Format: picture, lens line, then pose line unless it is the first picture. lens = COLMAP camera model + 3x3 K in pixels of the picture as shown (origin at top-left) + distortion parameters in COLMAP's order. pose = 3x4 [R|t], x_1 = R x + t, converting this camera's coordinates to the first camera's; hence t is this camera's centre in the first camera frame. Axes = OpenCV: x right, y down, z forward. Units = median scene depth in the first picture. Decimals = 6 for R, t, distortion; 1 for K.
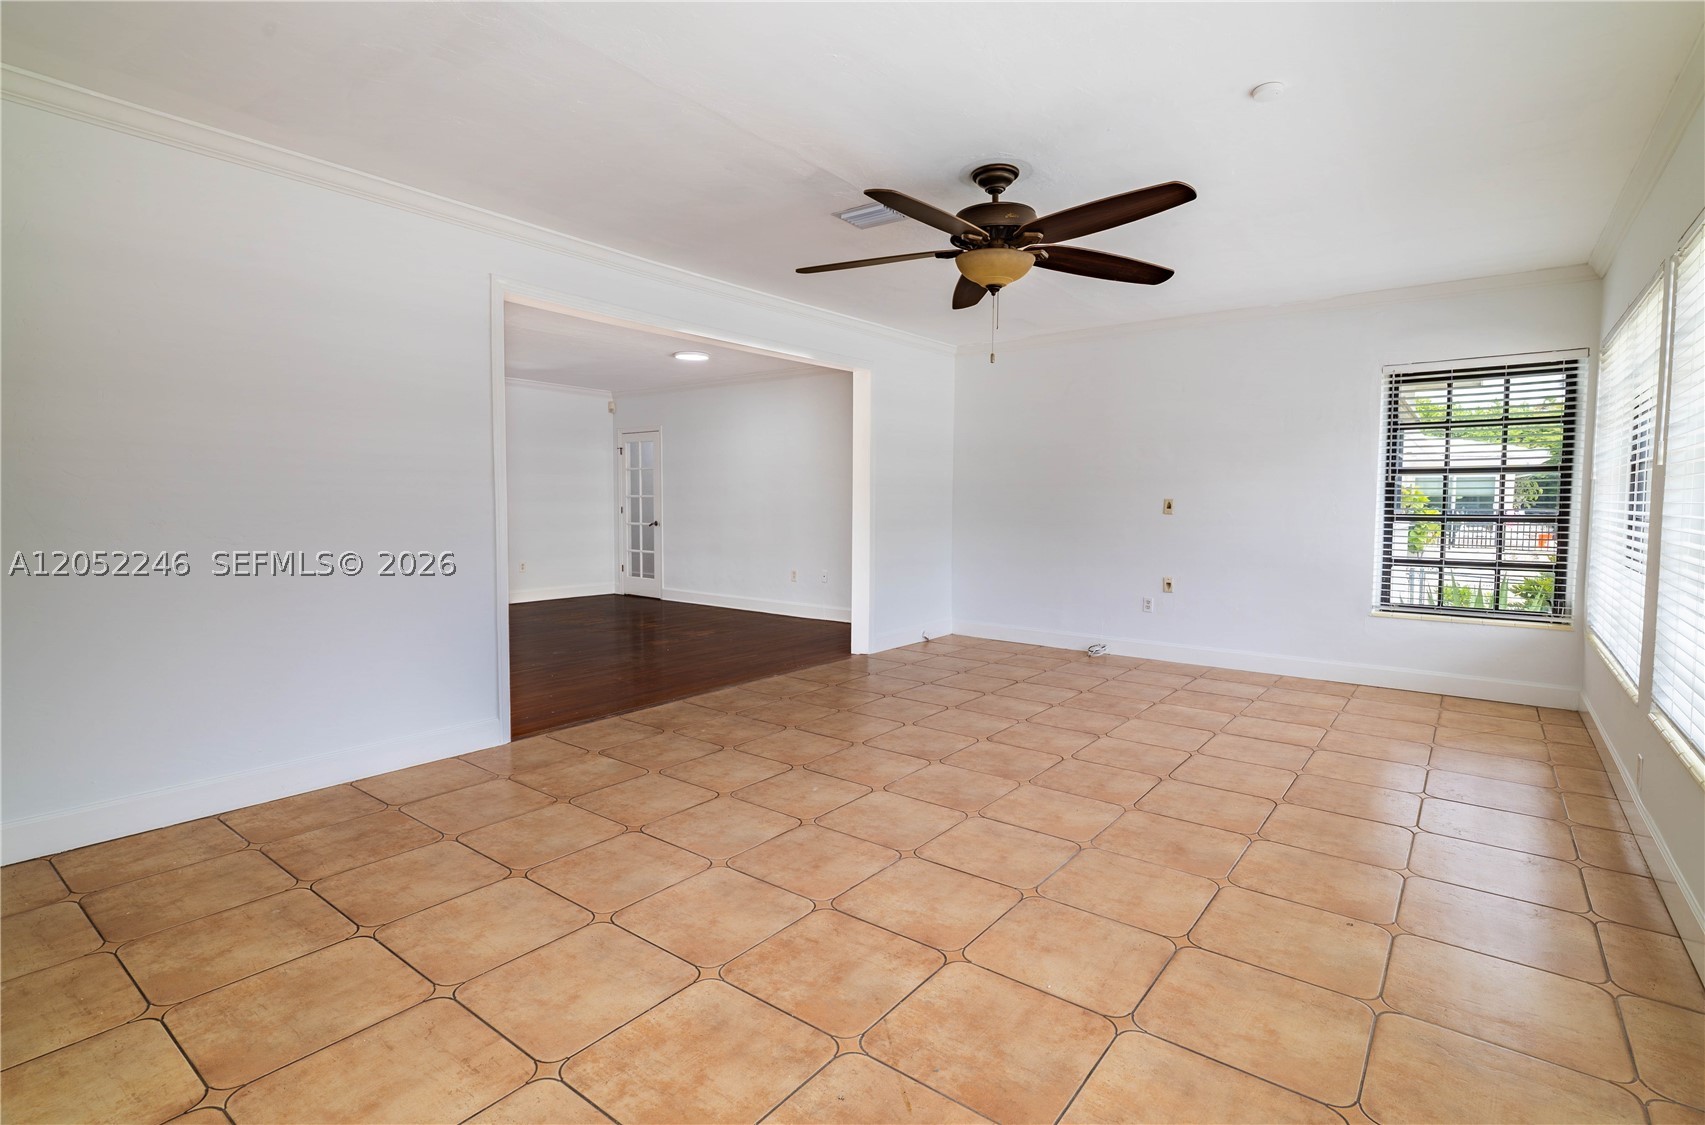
lens RADIAL K [[818.1, 0, 851.9], [0, 818.1, 553.7], [0, 0, 1]] dist [-0.000785, -0.000488]
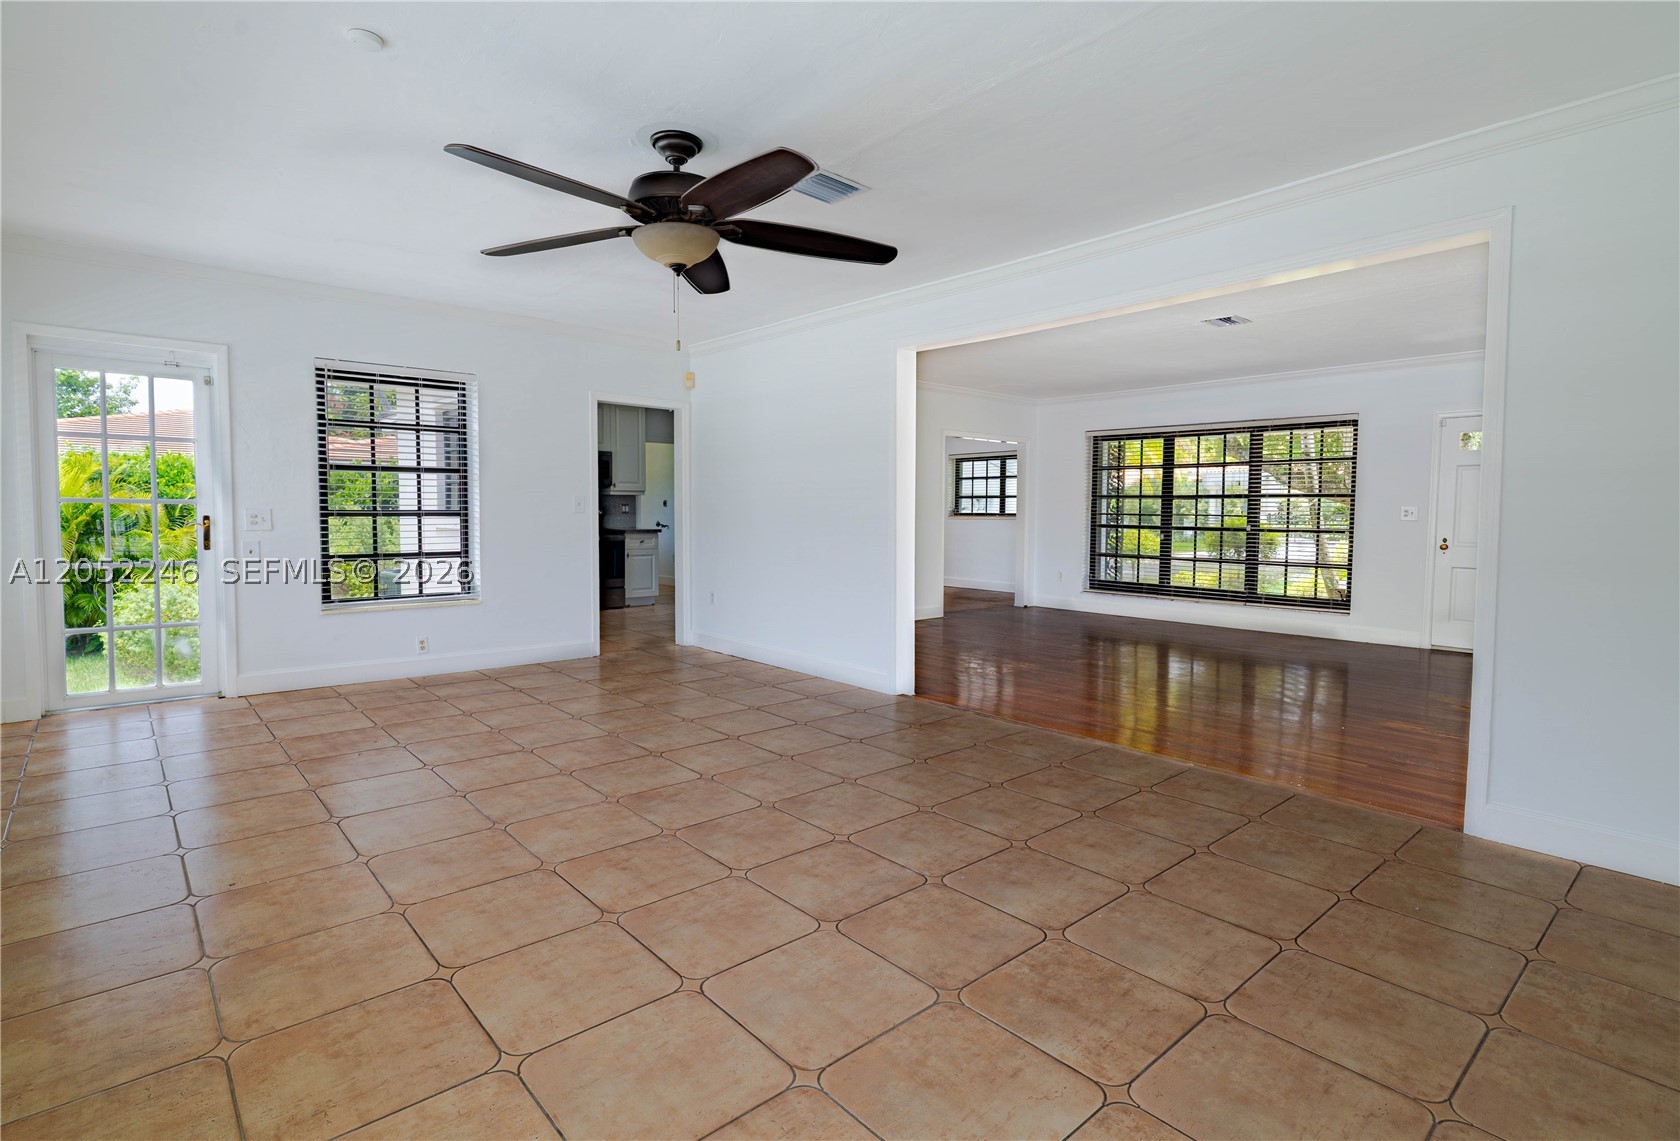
lens RADIAL K [[827.1, 0, 840.0], [0, 827.1, 570.5], [0, 0, 1]] dist [0.001550, 0.000859]
pose [[-0.187604, 0.066661, -0.979980, 1.041064], [-0.073469, 0.993947, 0.081676, -0.080566], [0.979493, 0.087321, -0.181571, 1.346877]]
